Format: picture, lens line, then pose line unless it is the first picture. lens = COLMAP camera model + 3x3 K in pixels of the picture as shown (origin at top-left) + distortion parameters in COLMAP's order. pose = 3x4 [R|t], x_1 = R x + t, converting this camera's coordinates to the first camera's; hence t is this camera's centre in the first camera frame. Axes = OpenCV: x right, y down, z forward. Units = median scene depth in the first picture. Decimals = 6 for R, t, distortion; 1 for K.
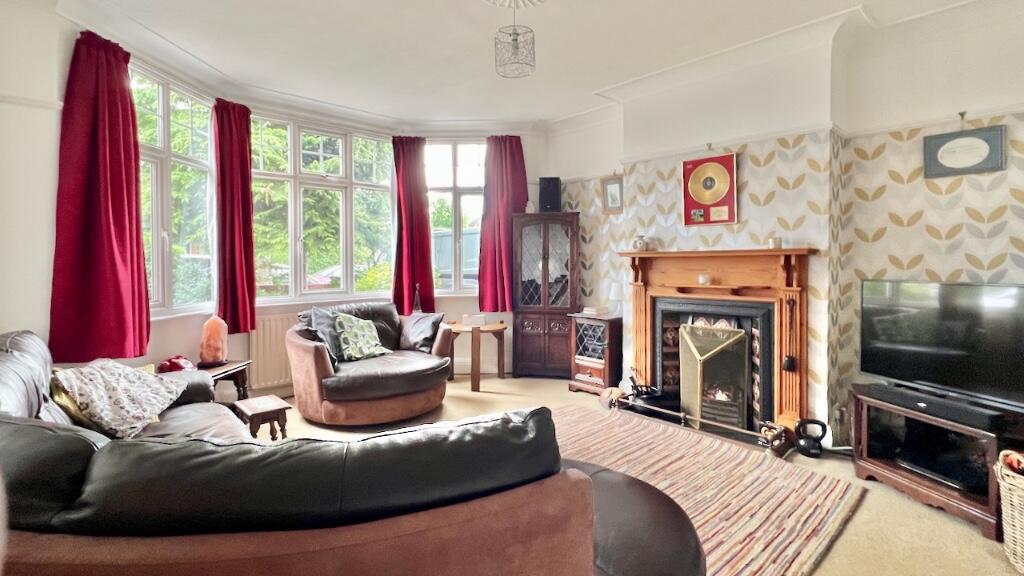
lens RADIAL K [[489.6, 0, 509.8], [0, 489.6, 271.6], [0, 0, 1]] dist [-0.004223, -0.000726]
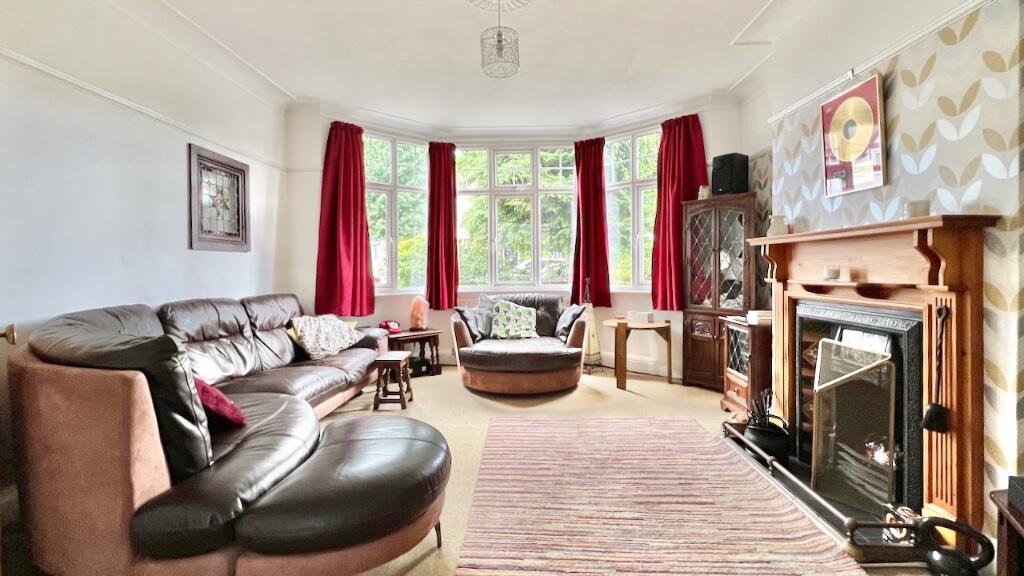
lens RADIAL K [[474.2, 0, 500.4], [0, 474.2, 274.7], [0, 0, 1]] dist [-0.000246, -0.000267]
pose [[0.687965, 0.010726, -0.725665, 0.523682], [-0.011480, 0.999927, 0.003896, 0.019084], [0.725653, 0.005650, 0.688037, 0.202253]]
